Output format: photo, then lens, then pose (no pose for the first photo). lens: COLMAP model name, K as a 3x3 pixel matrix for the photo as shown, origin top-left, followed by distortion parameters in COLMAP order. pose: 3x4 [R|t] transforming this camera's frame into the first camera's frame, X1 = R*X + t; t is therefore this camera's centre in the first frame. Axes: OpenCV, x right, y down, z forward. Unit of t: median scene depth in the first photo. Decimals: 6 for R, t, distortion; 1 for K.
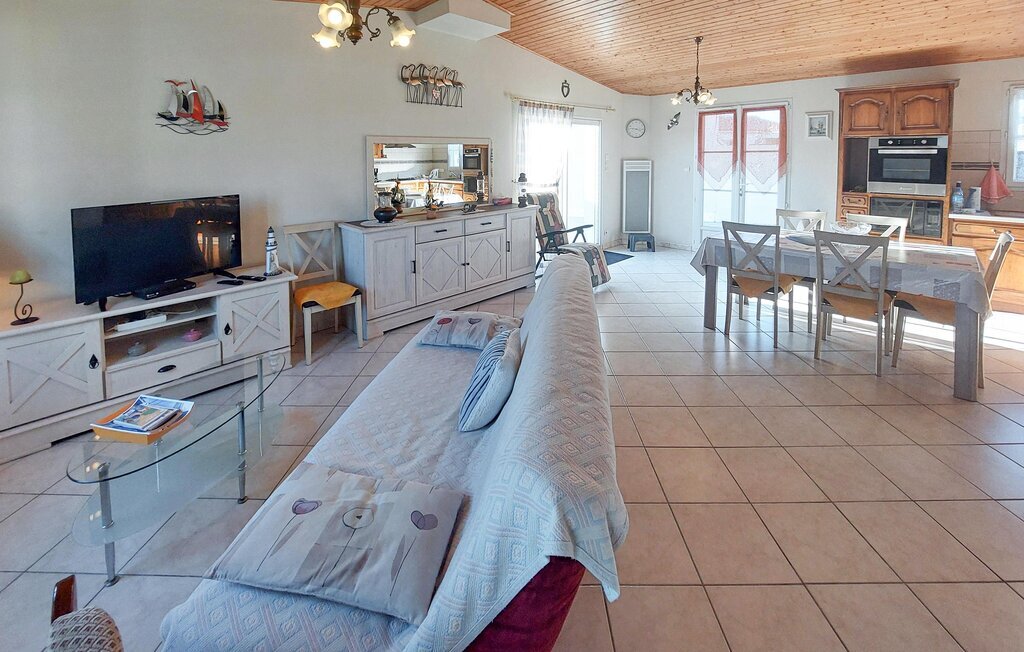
lens RADIAL K [[426.4, 0, 483.6], [0, 426.4, 171.8], [0, 0, 1]] dist [-0.011257, -0.000420]
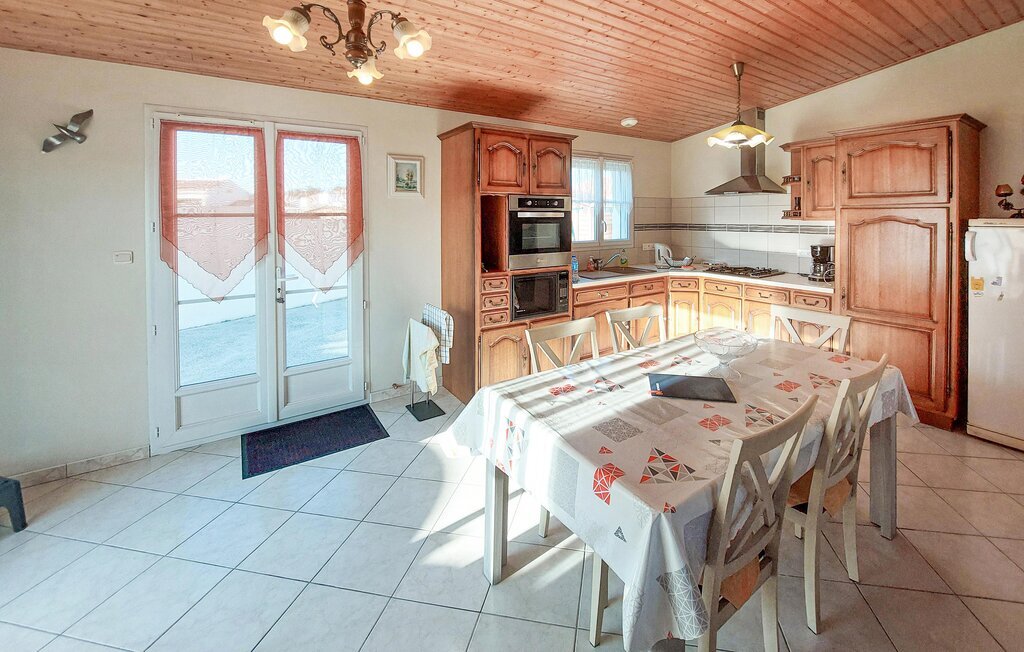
lens RADIAL K [[395.8, 0, 524.7], [0, 395.8, 219.8], [0, 0, 1]] dist [-0.009778, -0.000094]
pose [[0.083368, -0.003968, 0.996511, 0.212408], [0.046487, 0.998919, 0.000088, -0.035765], [-0.995434, 0.046317, 0.083462, 0.858554]]
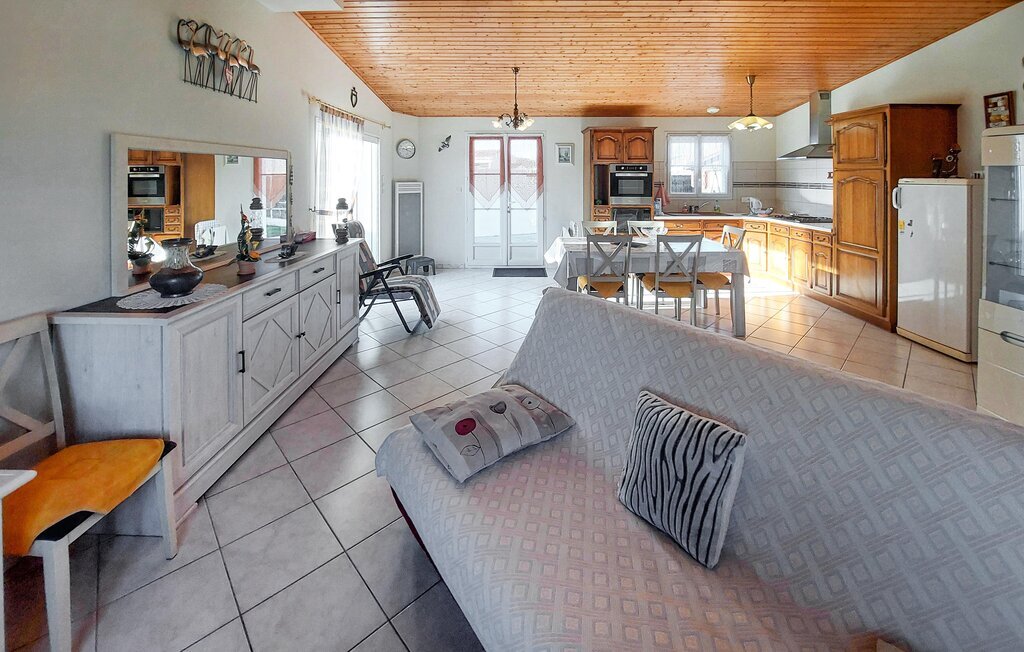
lens RADIAL K [[428.3, 0, 498.1], [0, 428.3, 177.8], [0, 0, 1]] dist [-0.012337, 0.000362]
pose [[0.684529, 0.005587, 0.728964, -0.318644], [0.024073, 0.999252, -0.030265, -0.004088], [-0.728588, 0.038266, 0.683882, 0.300215]]
